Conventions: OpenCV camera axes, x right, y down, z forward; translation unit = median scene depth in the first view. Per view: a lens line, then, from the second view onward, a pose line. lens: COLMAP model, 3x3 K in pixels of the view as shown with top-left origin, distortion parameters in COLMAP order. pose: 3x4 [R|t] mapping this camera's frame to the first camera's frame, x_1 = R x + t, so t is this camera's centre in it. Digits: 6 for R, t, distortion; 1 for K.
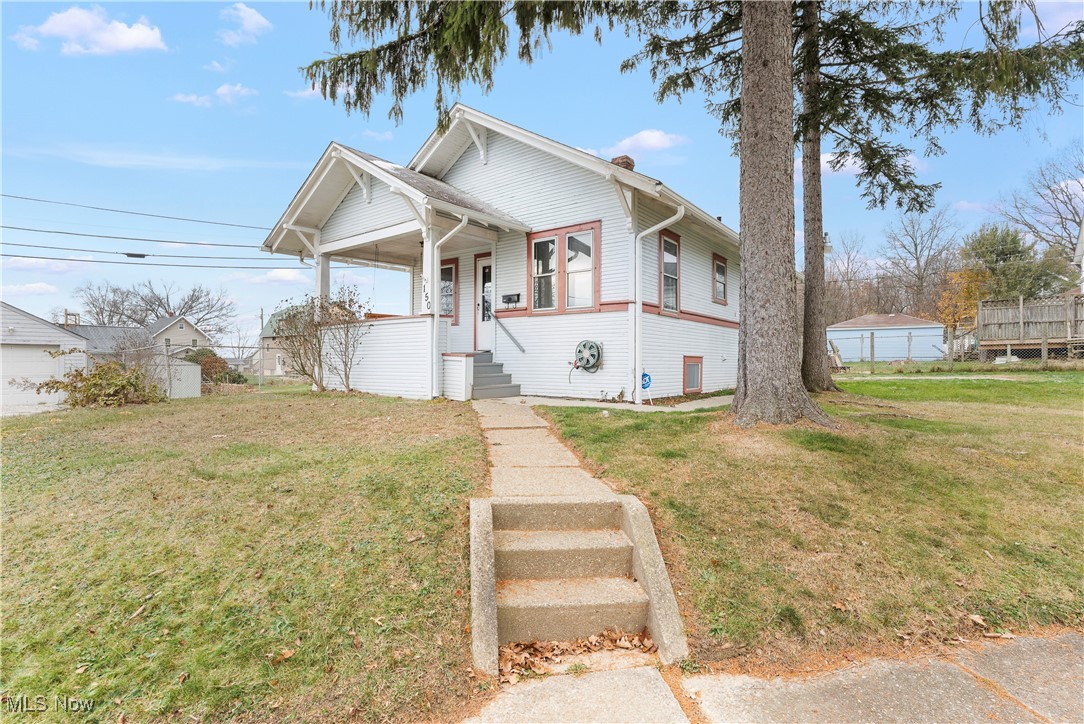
lens RADIAL K [[523.4, 0, 542.4], [0, 523.4, 361.5], [0, 0, 1]] dist [-0.000593, -0.000090]
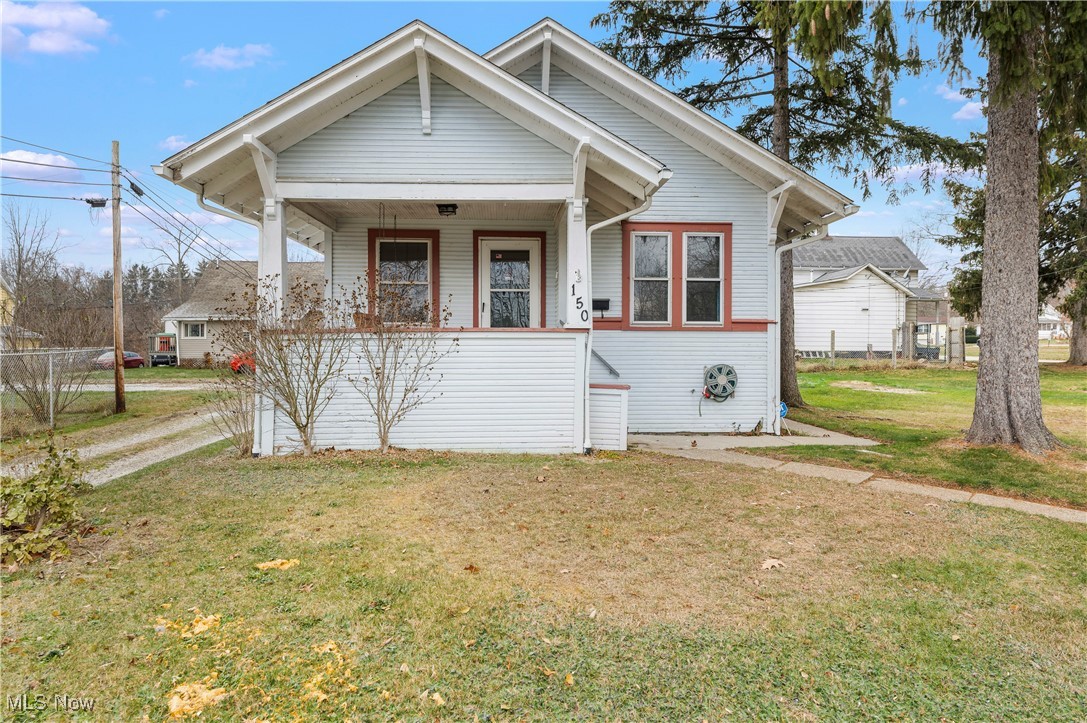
lens RADIAL K [[666.4, 0, 543.7], [0, 666.4, 361.1], [0, 0, 1]] dist [-0.006675, 0.000249]
pose [[0.764234, -0.009434, 0.644871, -0.816682], [0.000493, 0.999901, 0.014043, -0.059720], [-0.644939, -0.010414, 0.764163, 0.361729]]
